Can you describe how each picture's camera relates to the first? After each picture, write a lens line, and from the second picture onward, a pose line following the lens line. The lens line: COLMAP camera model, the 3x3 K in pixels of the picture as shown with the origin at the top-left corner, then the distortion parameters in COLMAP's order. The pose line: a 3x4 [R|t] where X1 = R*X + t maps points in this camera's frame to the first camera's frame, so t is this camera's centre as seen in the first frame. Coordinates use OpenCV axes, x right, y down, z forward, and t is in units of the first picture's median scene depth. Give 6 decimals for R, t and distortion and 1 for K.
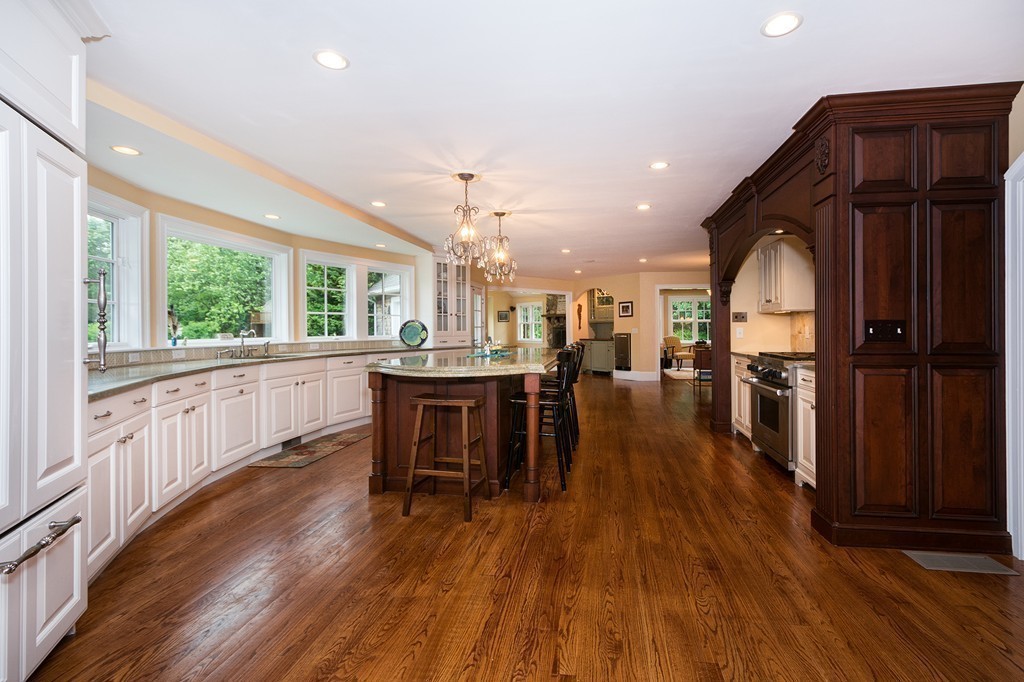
lens RADIAL K [[470.2, 0, 514.6], [0, 470.2, 332.4], [0, 0, 1]] dist [0.009186, -0.001059]
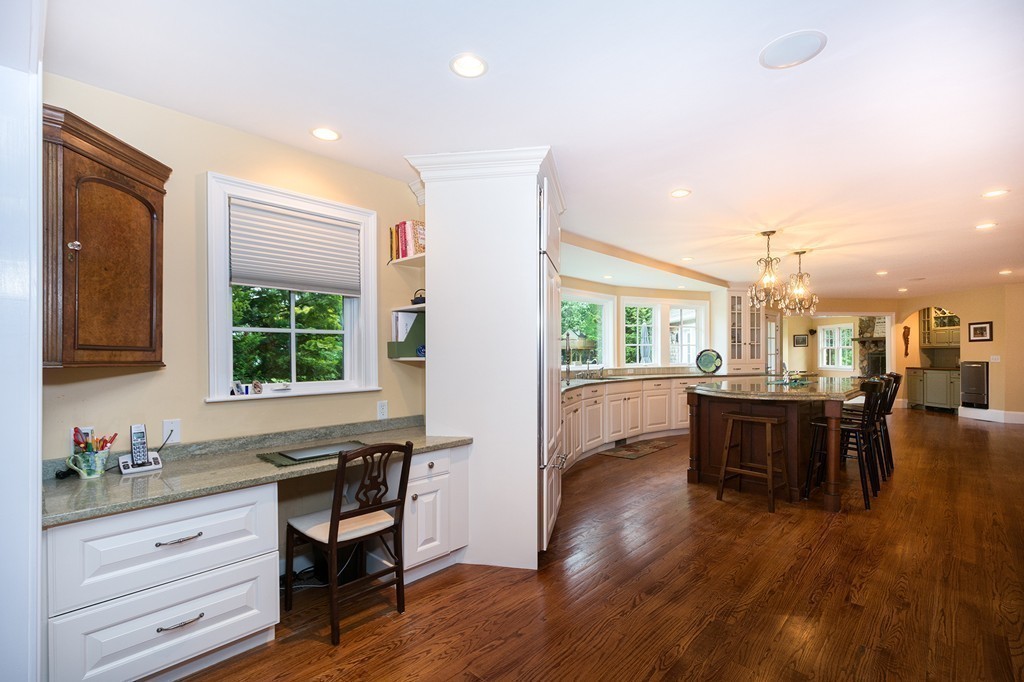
lens RADIAL K [[470.2, 0, 520.9], [0, 470.2, 356.7], [0, 0, 1]] dist [0.009186, -0.001059]
pose [[0.848697, 0.006971, -0.528833, -0.001137], [-0.005862, 0.999976, 0.003774, -0.016308], [0.528847, -0.000103, 0.848717, -0.304554]]
